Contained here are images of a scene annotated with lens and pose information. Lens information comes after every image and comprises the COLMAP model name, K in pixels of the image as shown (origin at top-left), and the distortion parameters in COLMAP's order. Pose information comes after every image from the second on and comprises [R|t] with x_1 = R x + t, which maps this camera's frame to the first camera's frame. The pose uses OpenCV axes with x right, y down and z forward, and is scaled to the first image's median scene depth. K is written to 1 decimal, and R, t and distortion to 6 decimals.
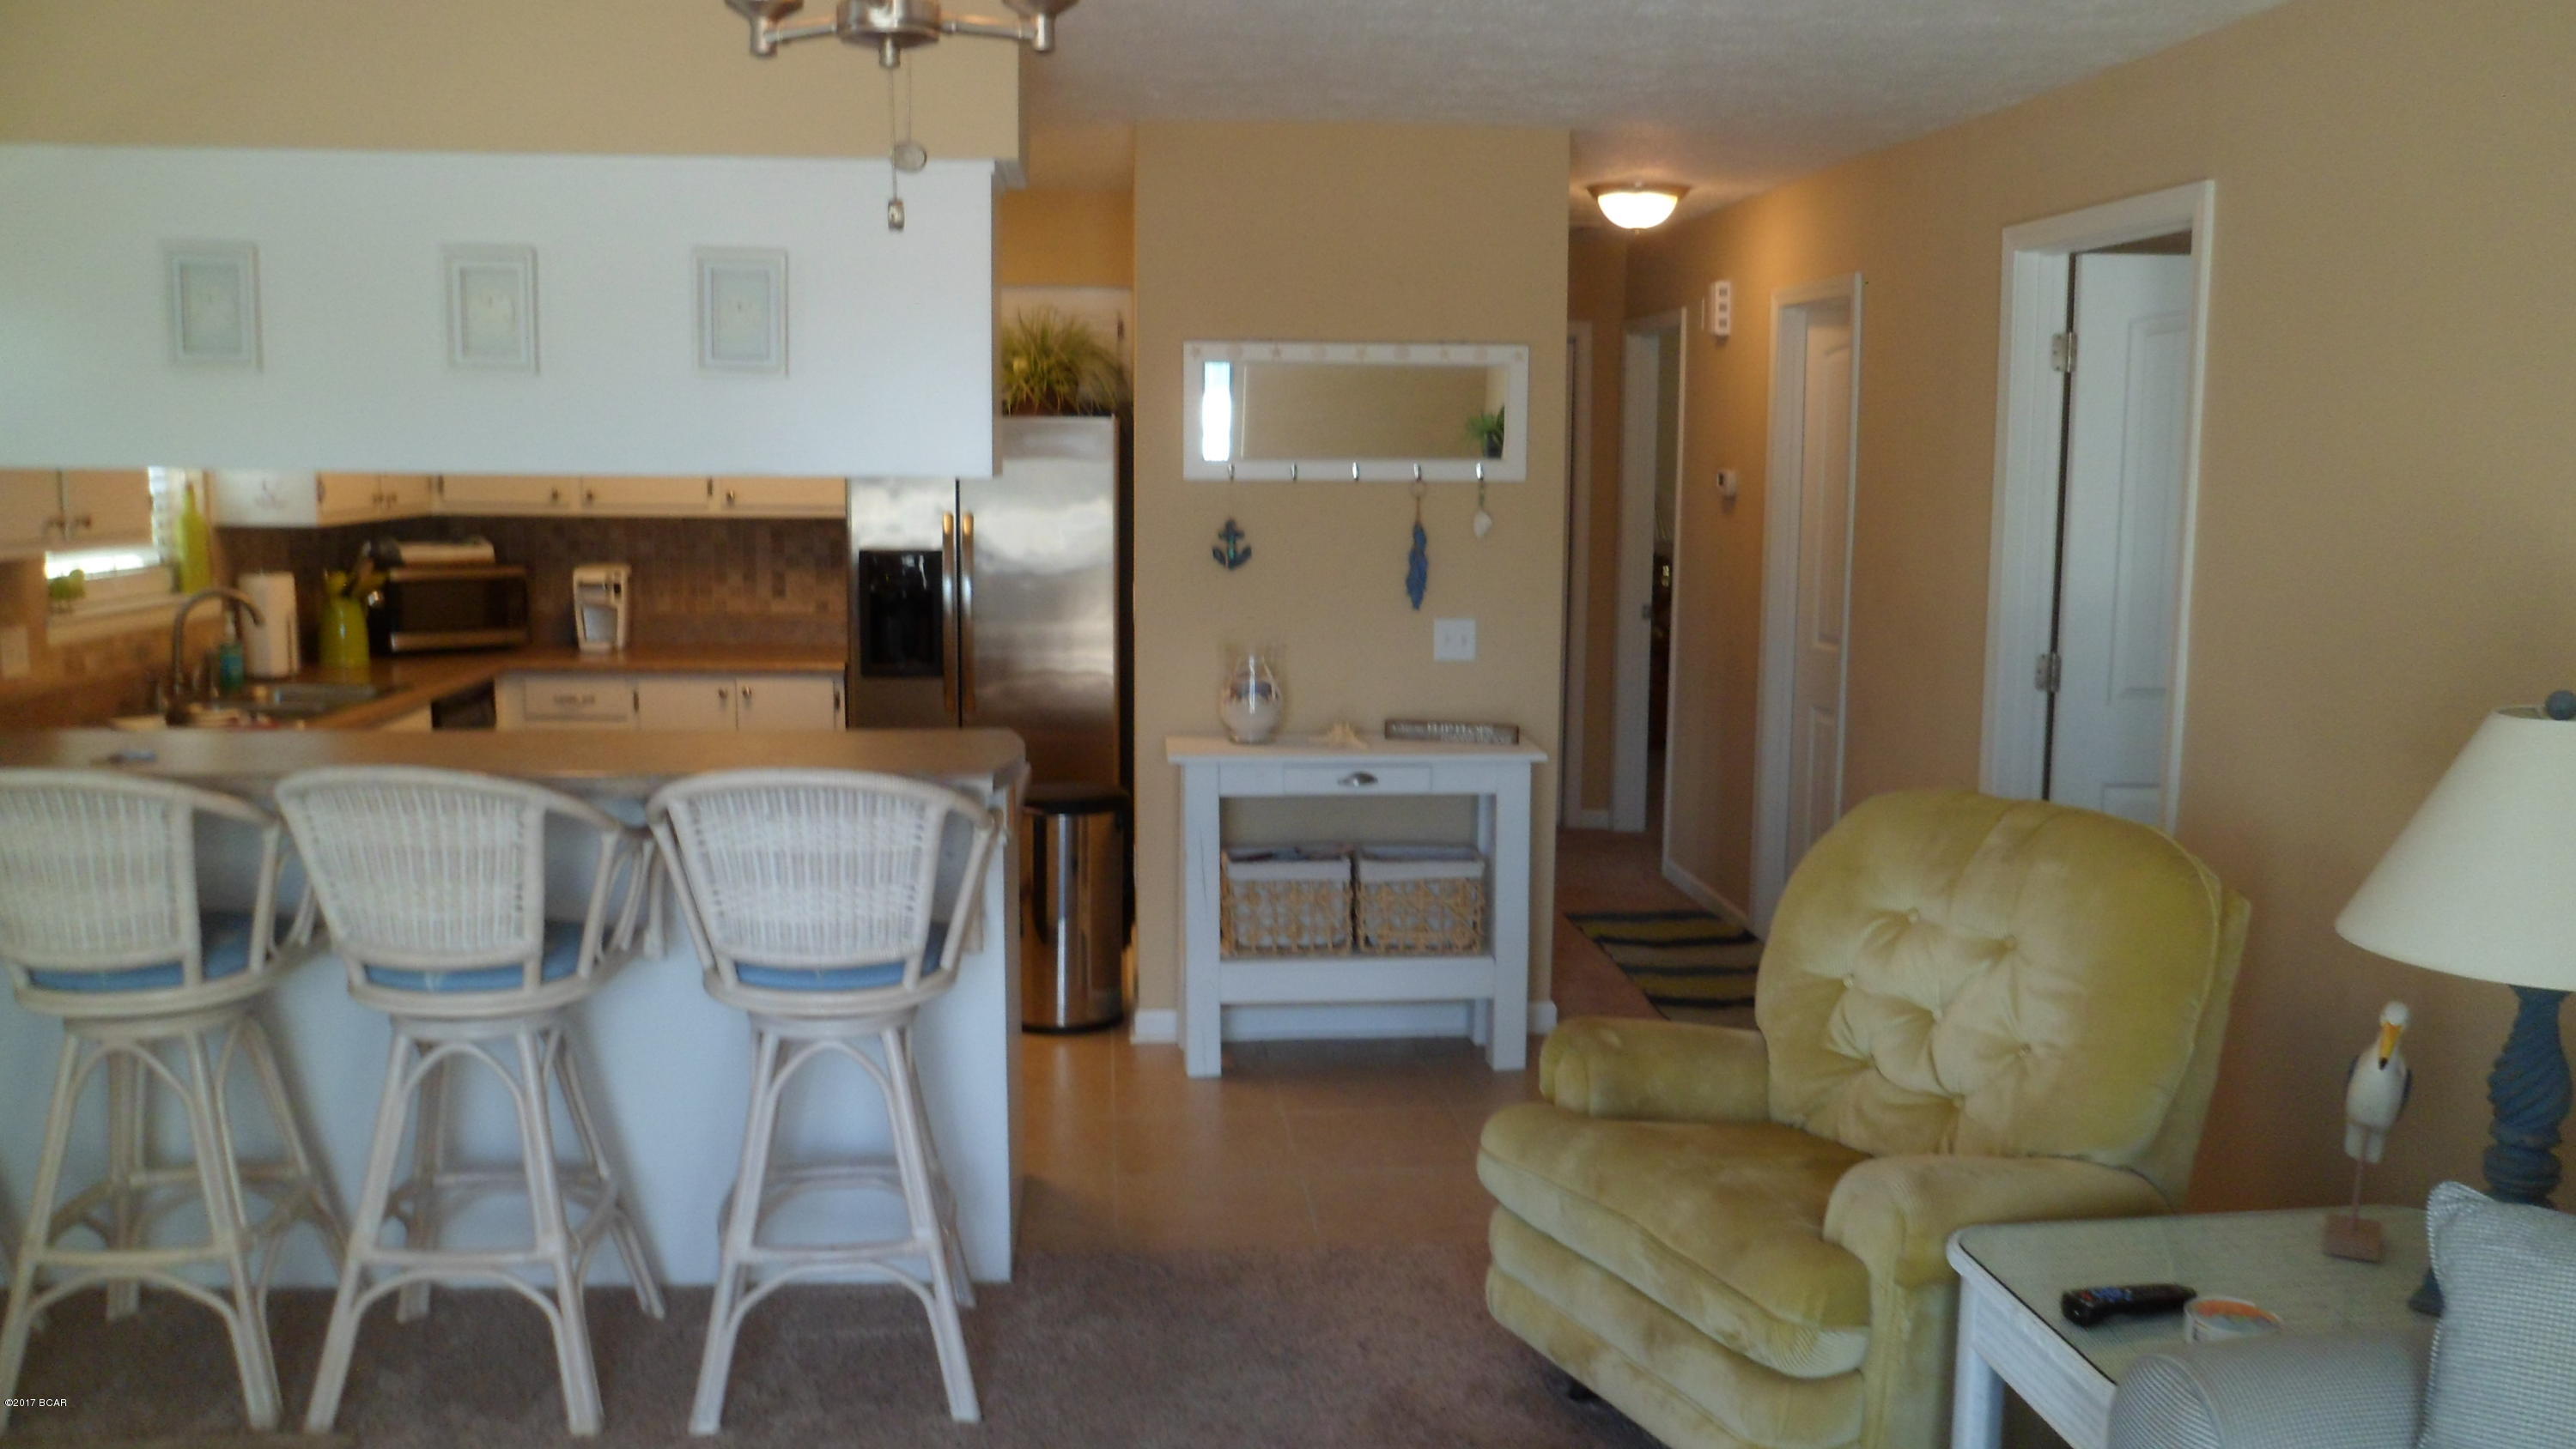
lens RADIAL K [[2055.9, 0, 1288.0], [0, 2055.9, 724.5], [0, 0, 1]] dist [-0.062385, 0.010090]
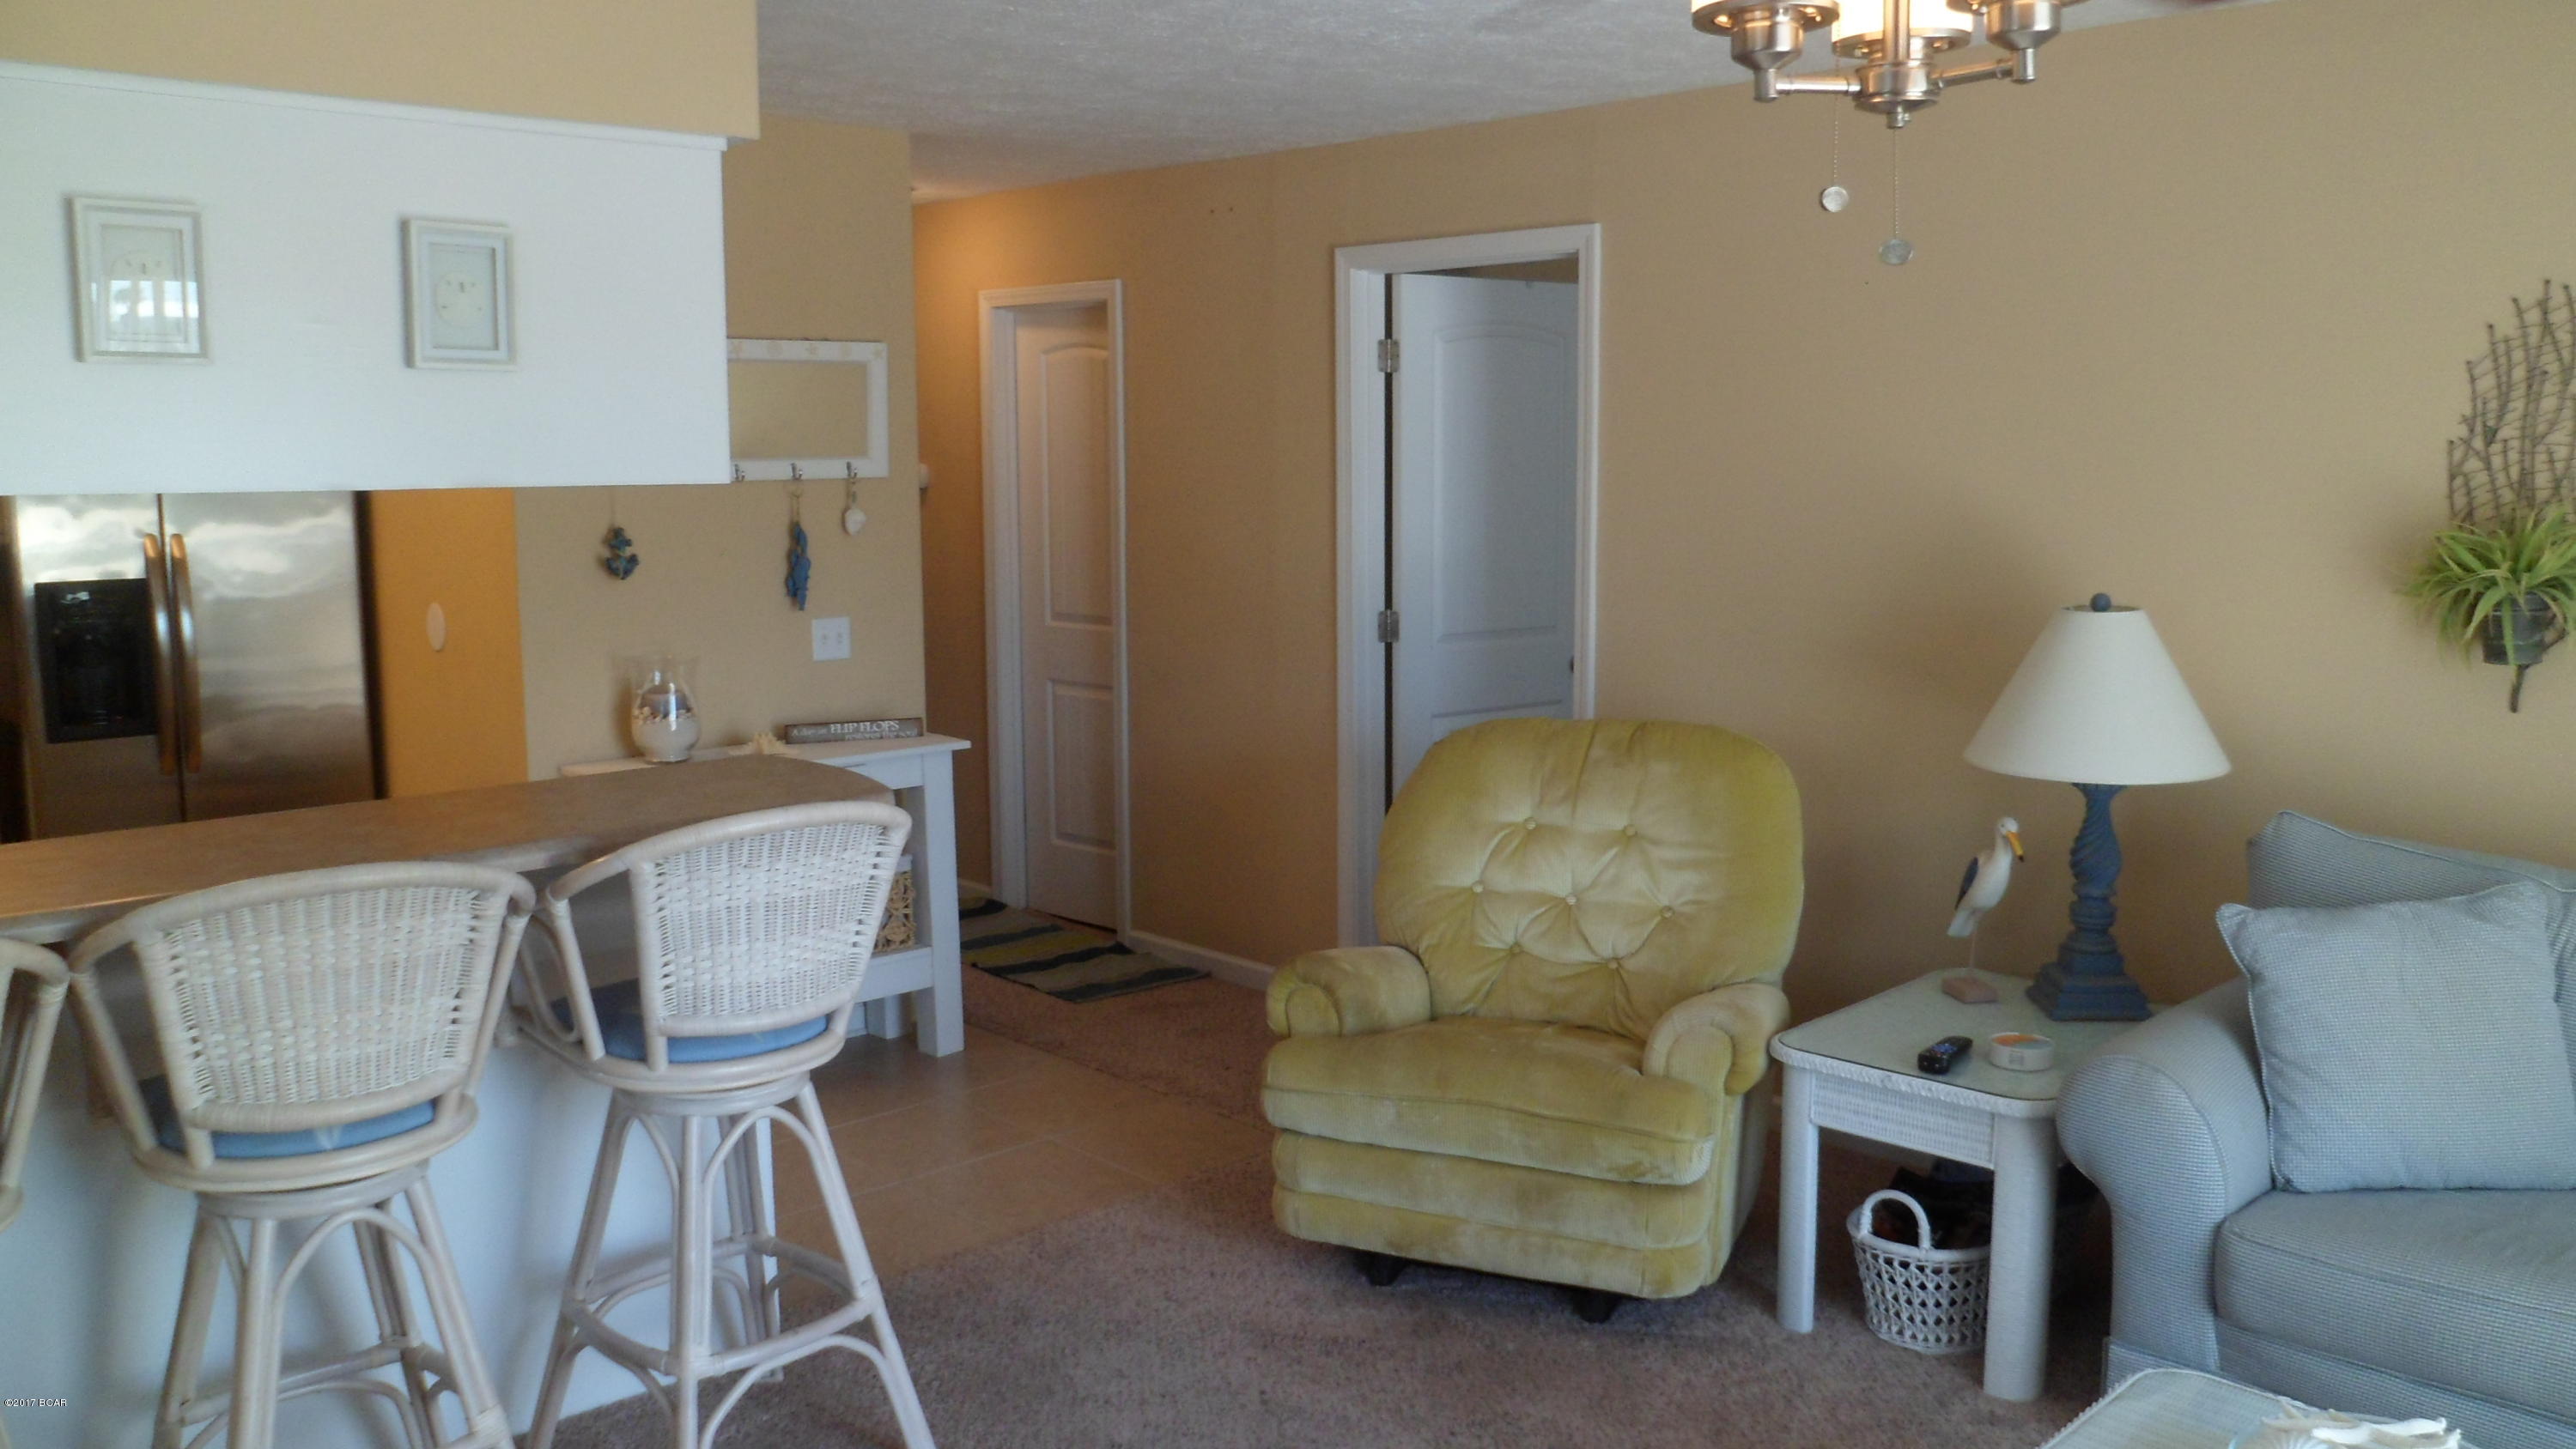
lens RADIAL K [[2055.9, 0, 1288.0], [0, 2055.9, 724.5], [0, 0, 1]] dist [-0.062385, 0.010090]
pose [[0.766776, -0.096857, 0.634566, -0.351606], [0.094677, 0.994804, 0.037439, -0.014860], [-0.634894, 0.031372, 0.771962, 0.091913]]
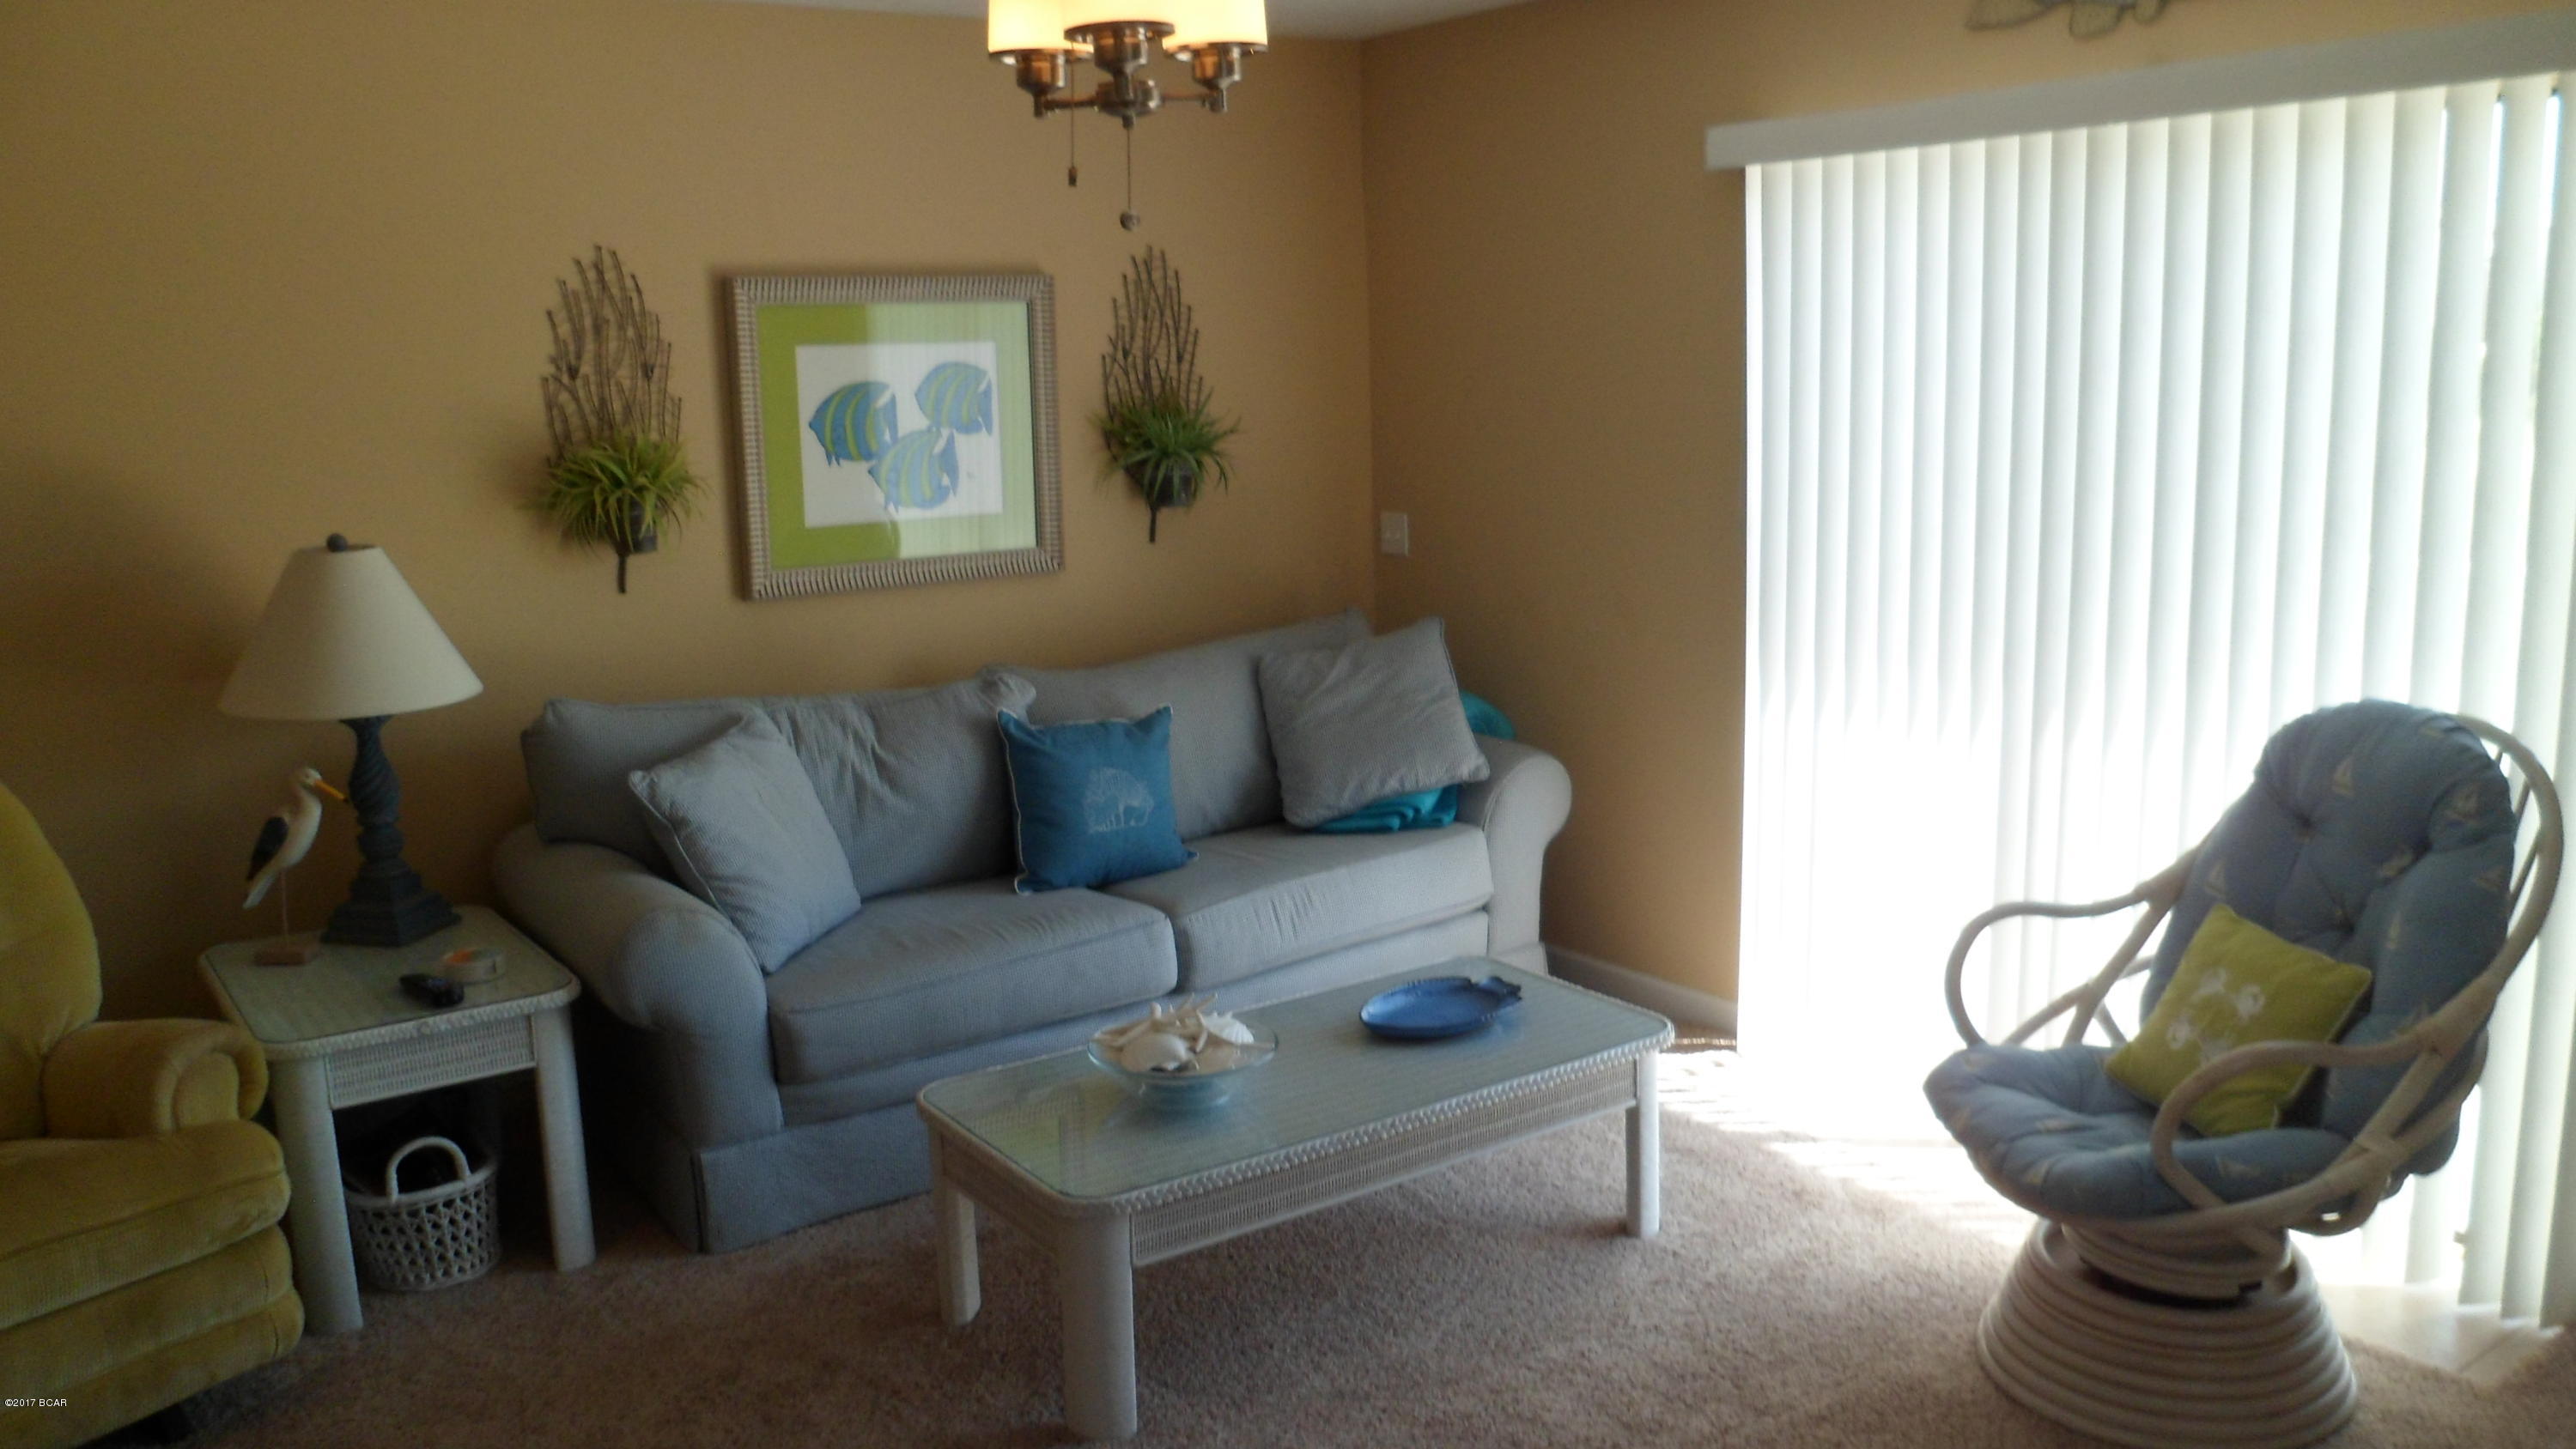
lens RADIAL K [[2013.2, 0, 1288.0], [0, 2013.2, 724.5], [0, 0, 1]] dist [-0.065708, 0.005622]
pose [[-0.510908, -0.141176, 0.847963, -0.458961], [0.138098, 0.960131, 0.243057, -0.064407], [-0.848470, 0.241282, -0.471043, 0.500452]]
